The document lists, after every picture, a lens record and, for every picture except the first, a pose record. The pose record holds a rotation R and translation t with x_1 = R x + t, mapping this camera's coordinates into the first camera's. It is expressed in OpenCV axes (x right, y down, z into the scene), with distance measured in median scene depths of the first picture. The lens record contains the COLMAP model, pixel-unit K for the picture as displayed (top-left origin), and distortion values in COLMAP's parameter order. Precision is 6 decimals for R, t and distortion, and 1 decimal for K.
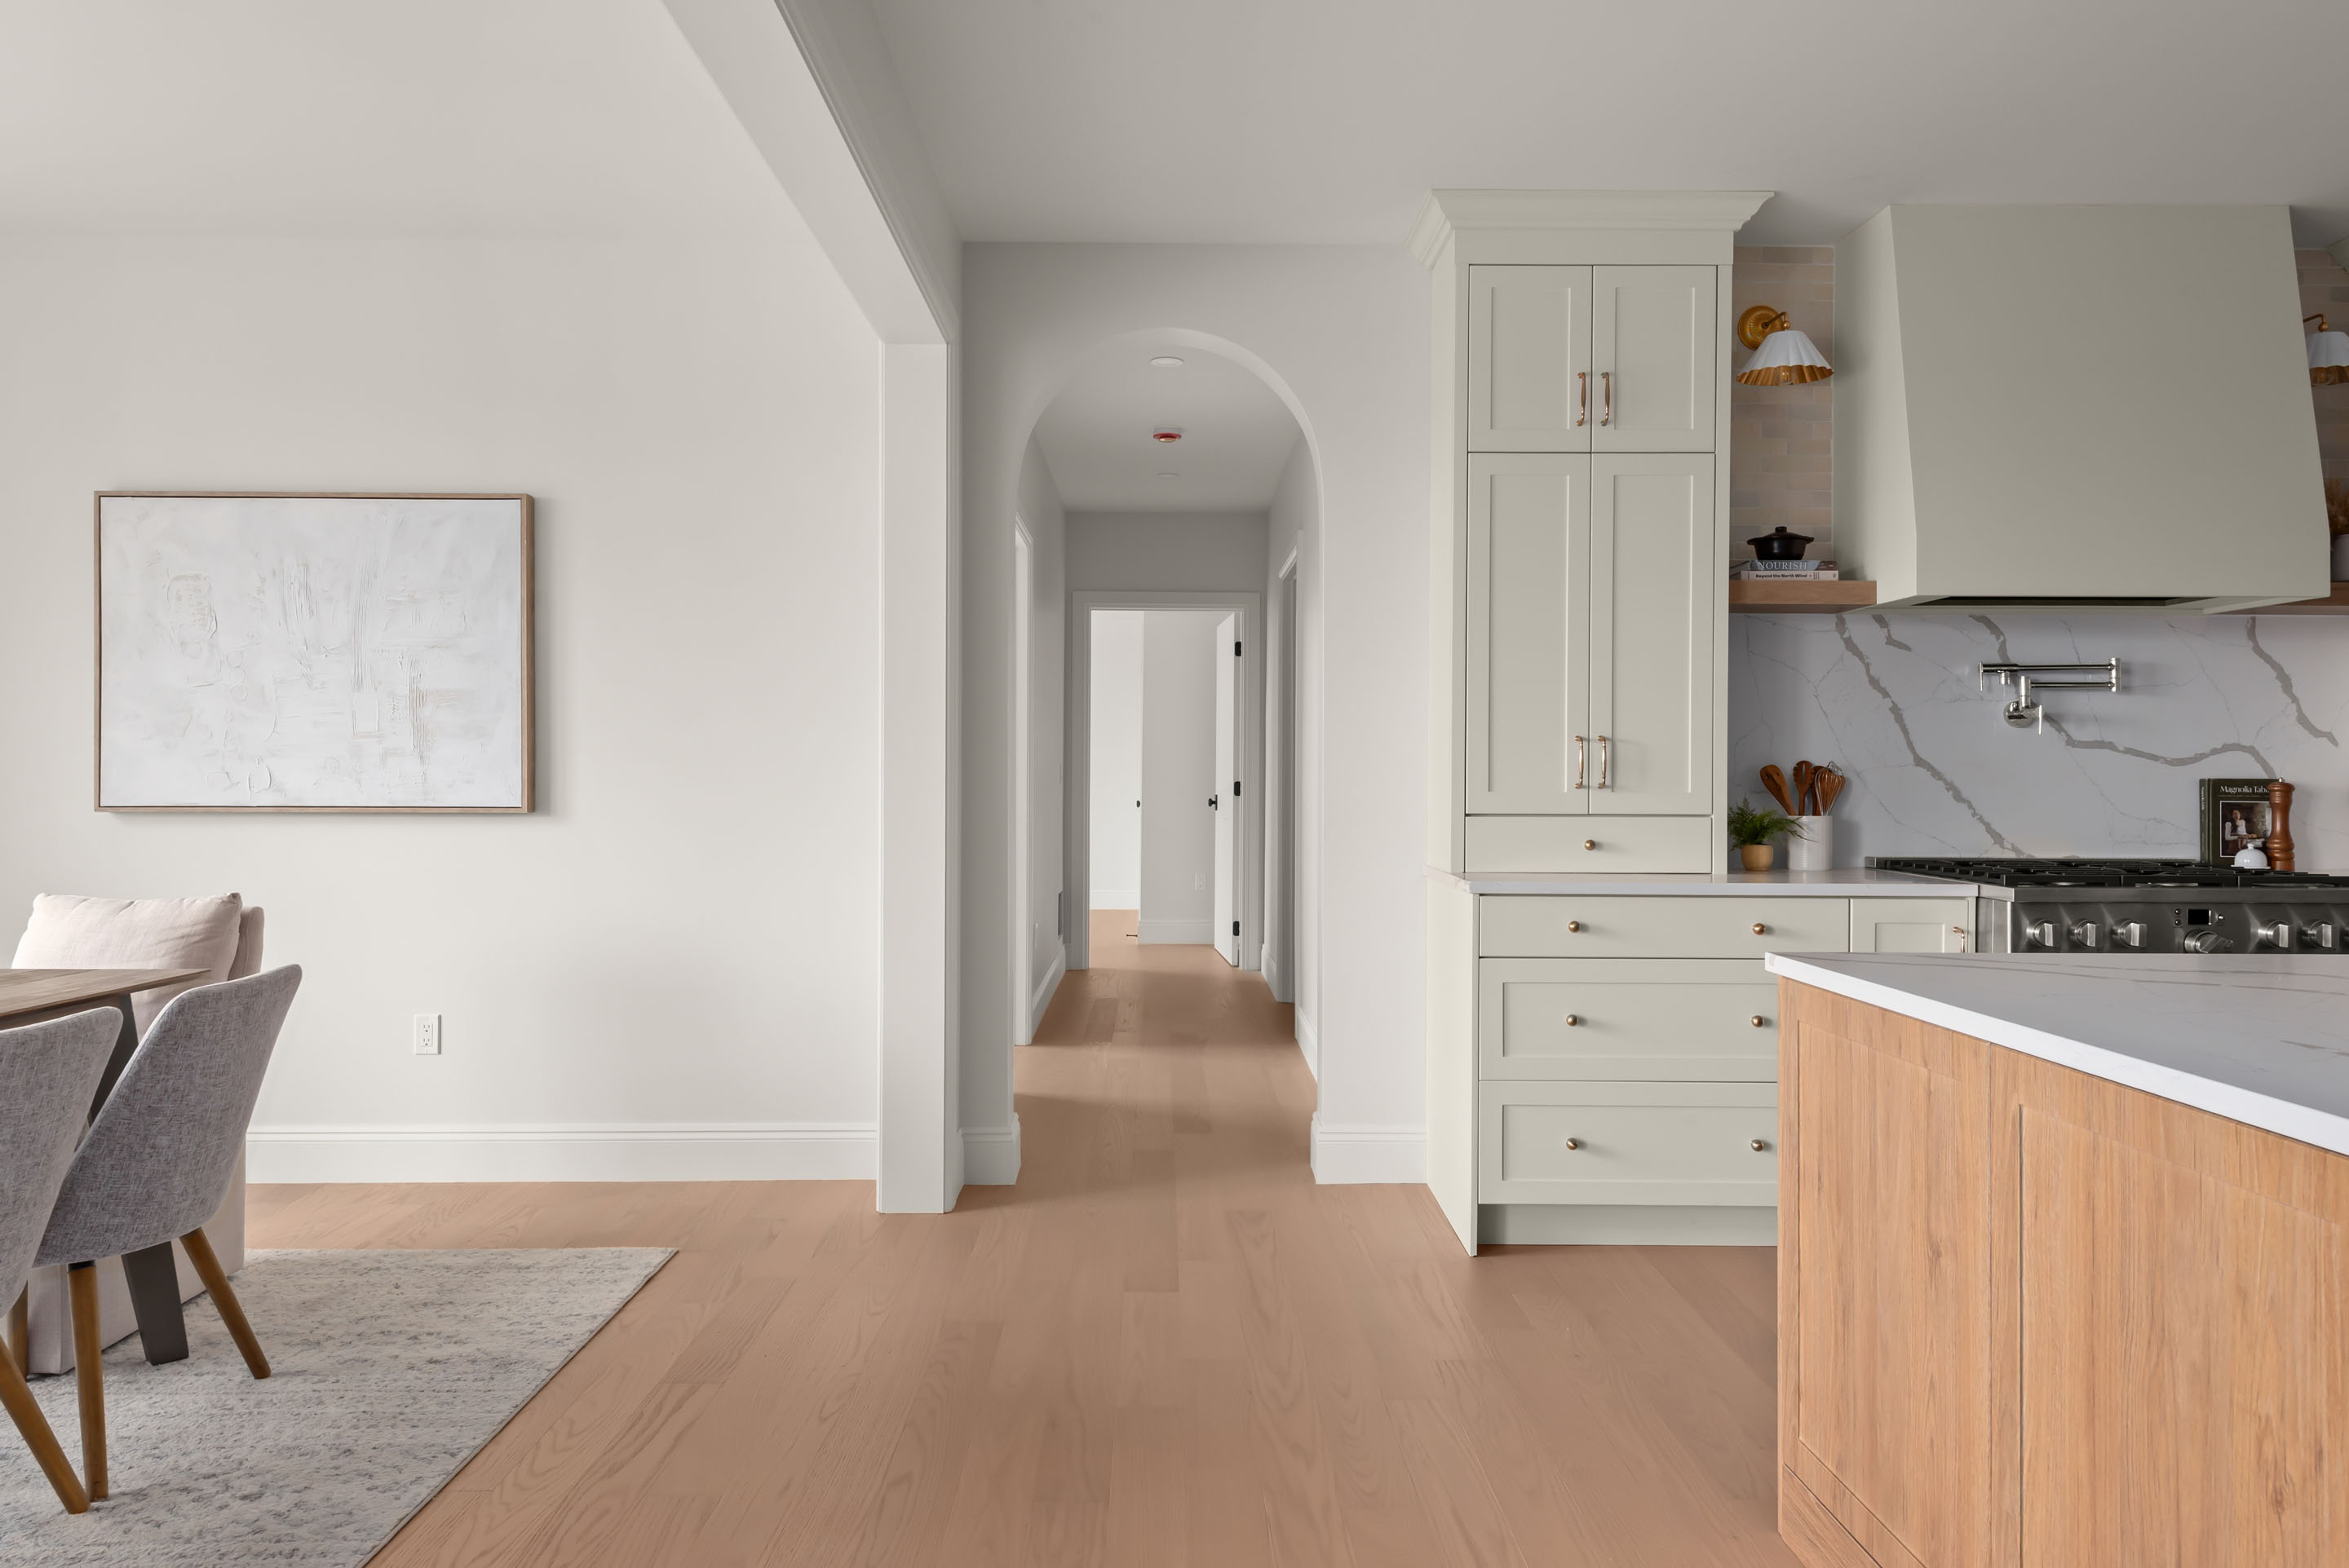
lens RADIAL K [[1490.4, 0, 1171.7], [0, 1490.4, 768.4], [0, 0, 1]] dist [0.022474, -0.014718]
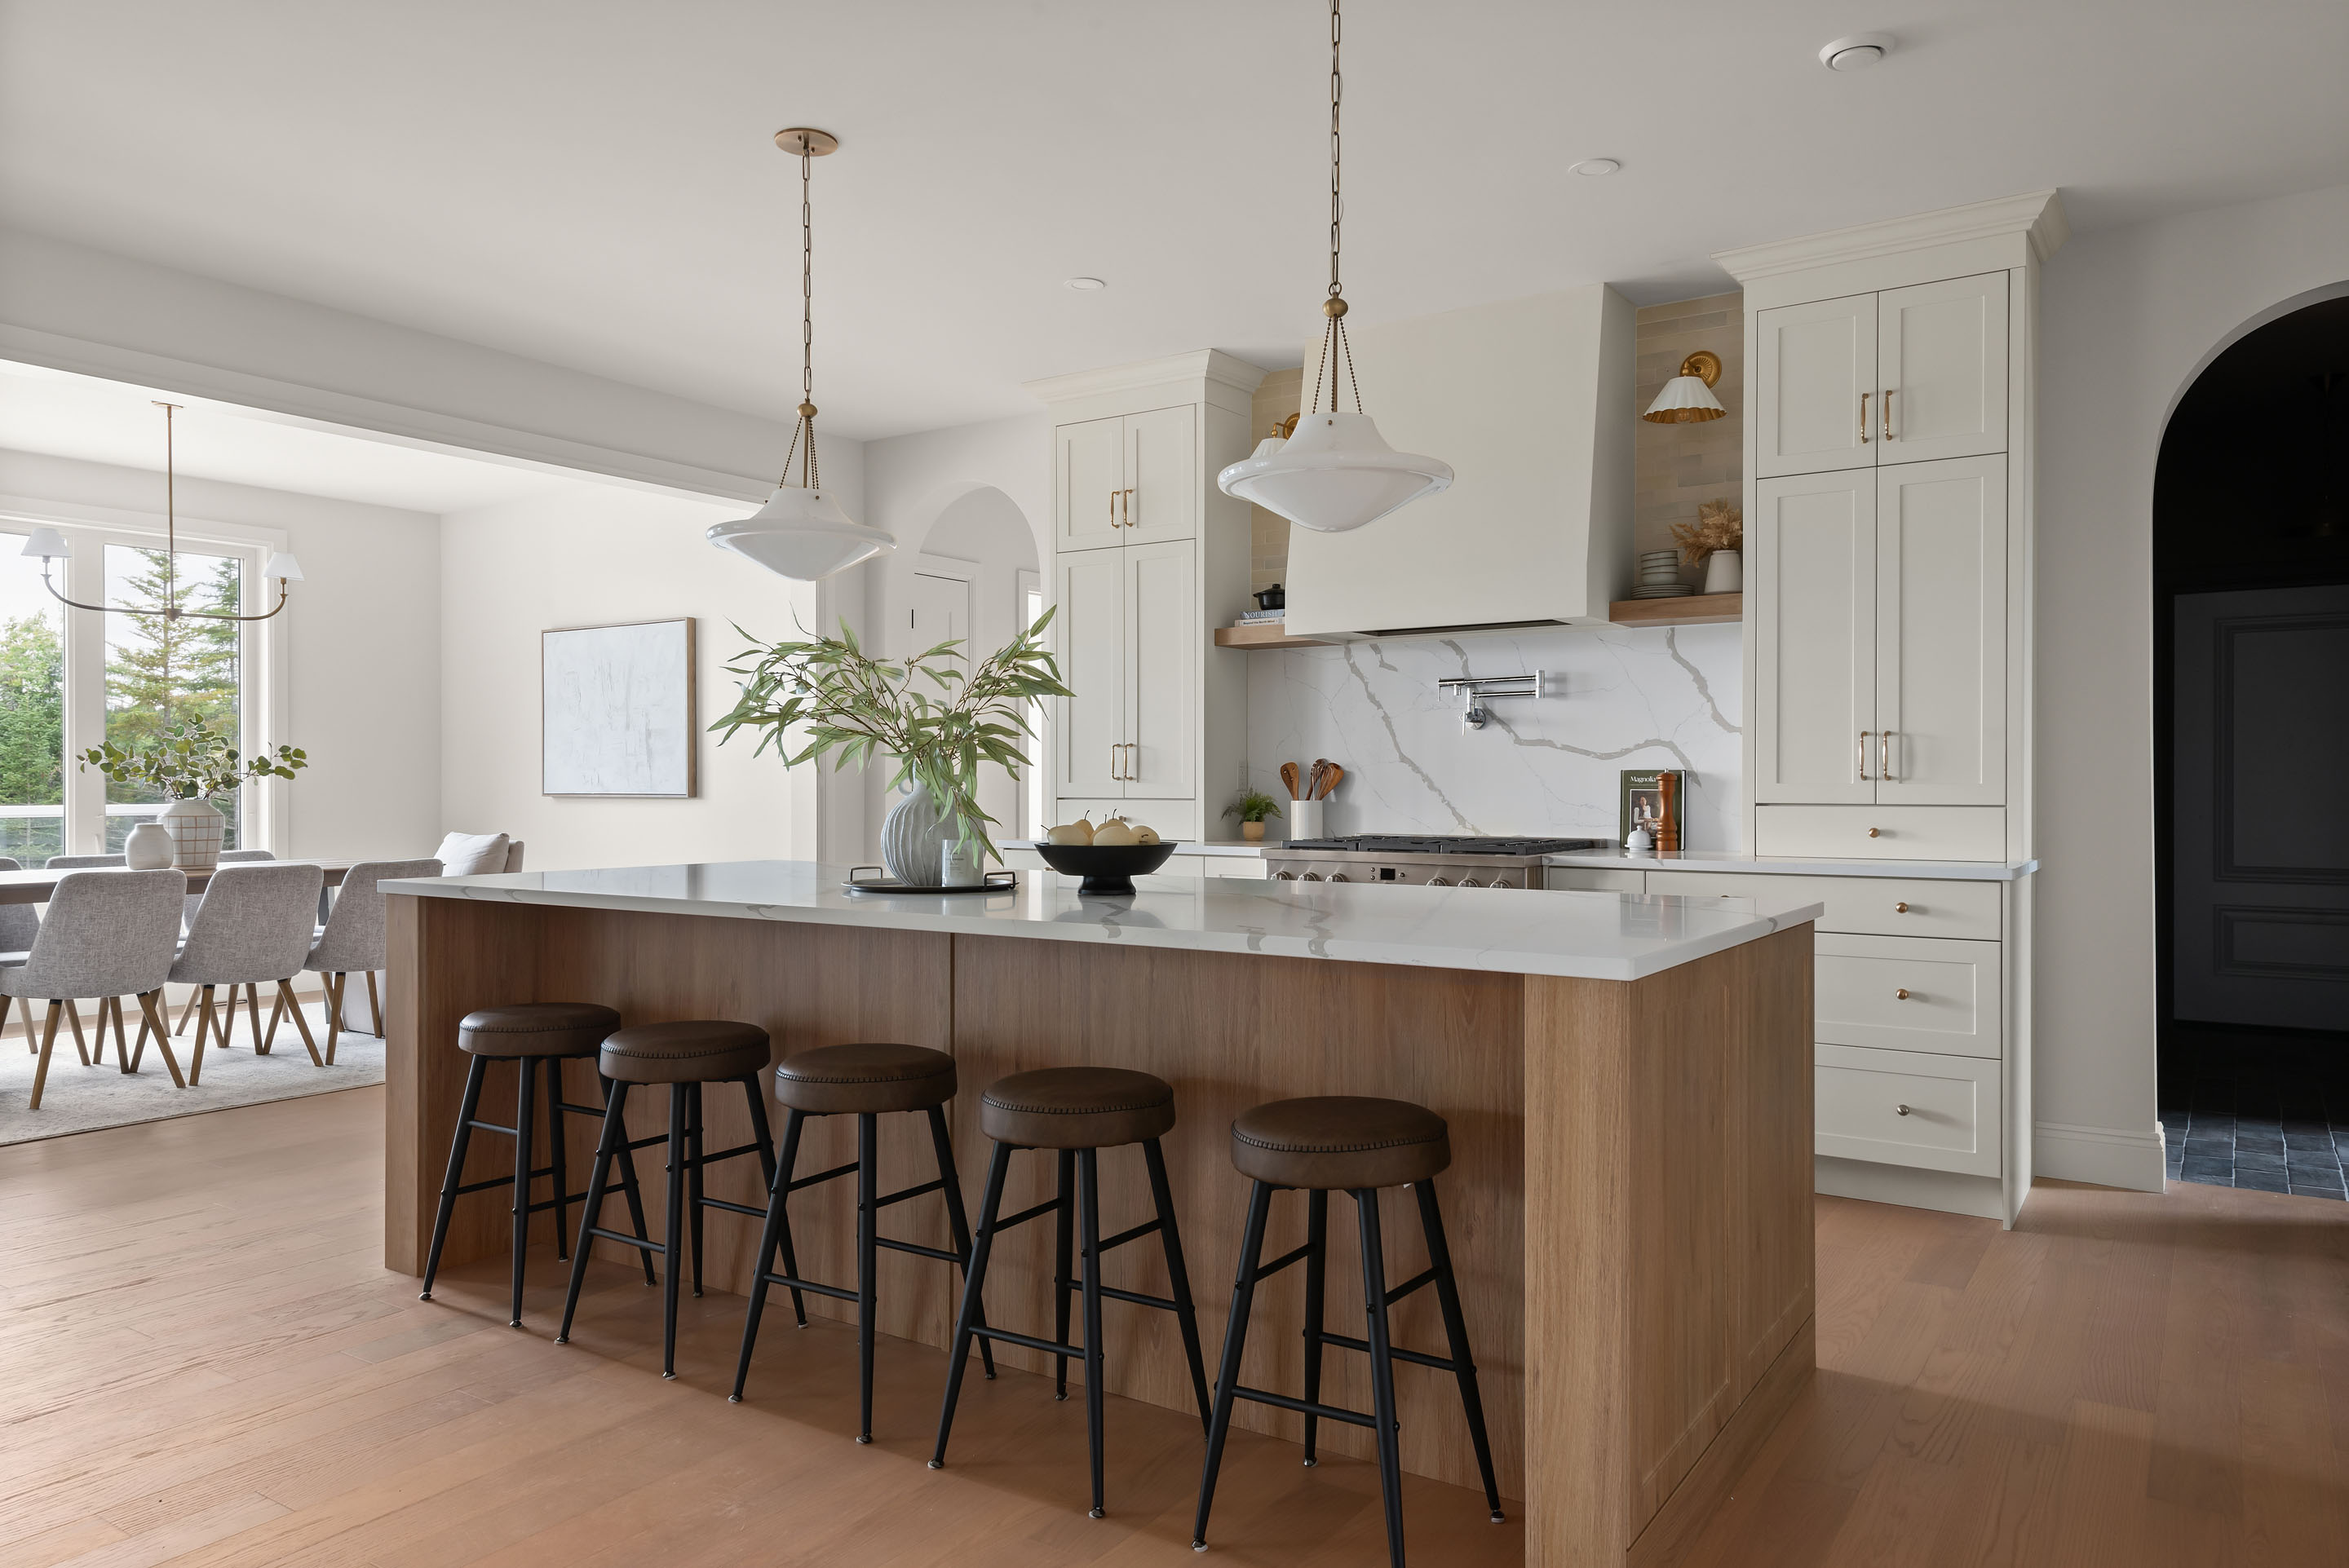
lens RADIAL K [[1573.9, 0, 1162.9], [0, 1573.9, 781.4], [0, 0, 1]] dist [0.060184, -0.046210]
pose [[0.817488, -0.004580, -0.575928, 1.146301], [0.004292, 0.999989, -0.001860, 0.017020], [0.575930, -0.000951, 0.817498, -0.212461]]
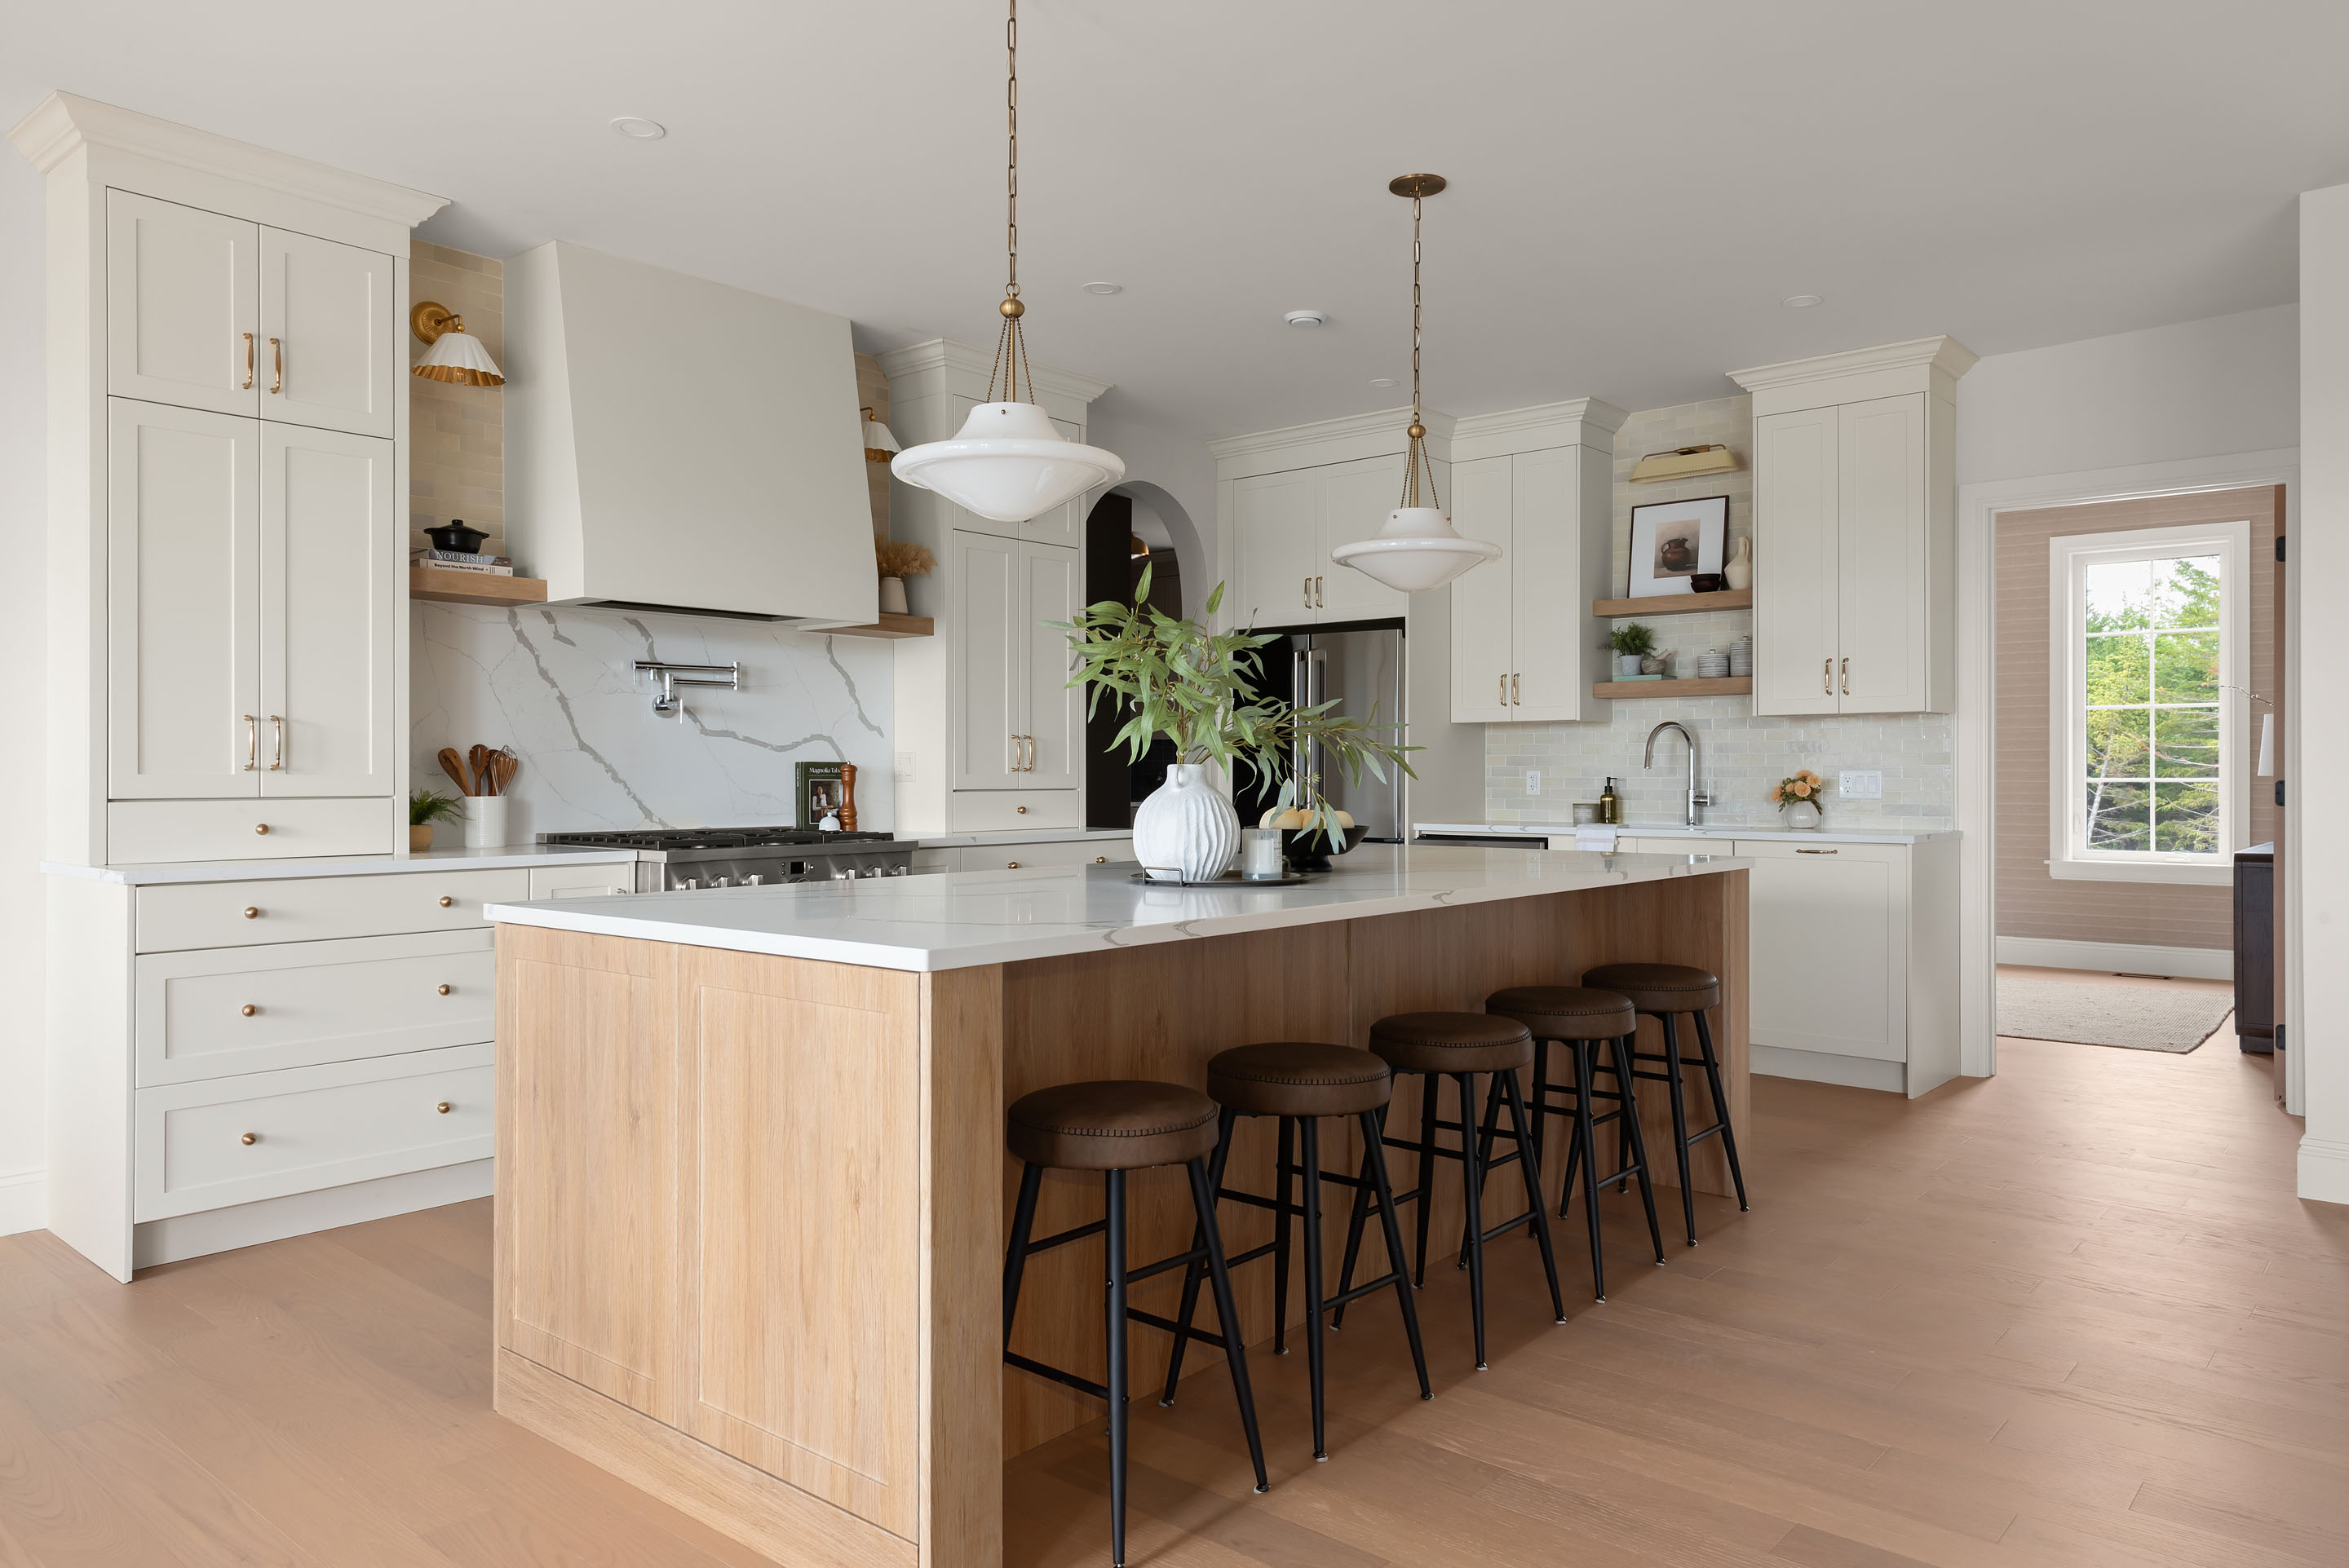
lens RADIAL K [[1573.9, 0, 1162.9], [0, 1573.9, 781.4], [0, 0, 1]] dist [0.060184, -0.046210]
pose [[0.669882, -0.008403, 0.742420, -0.089910], [0.002075, 0.999953, 0.009446, 0.011752], [-0.742465, -0.004787, 0.669868, -0.111932]]
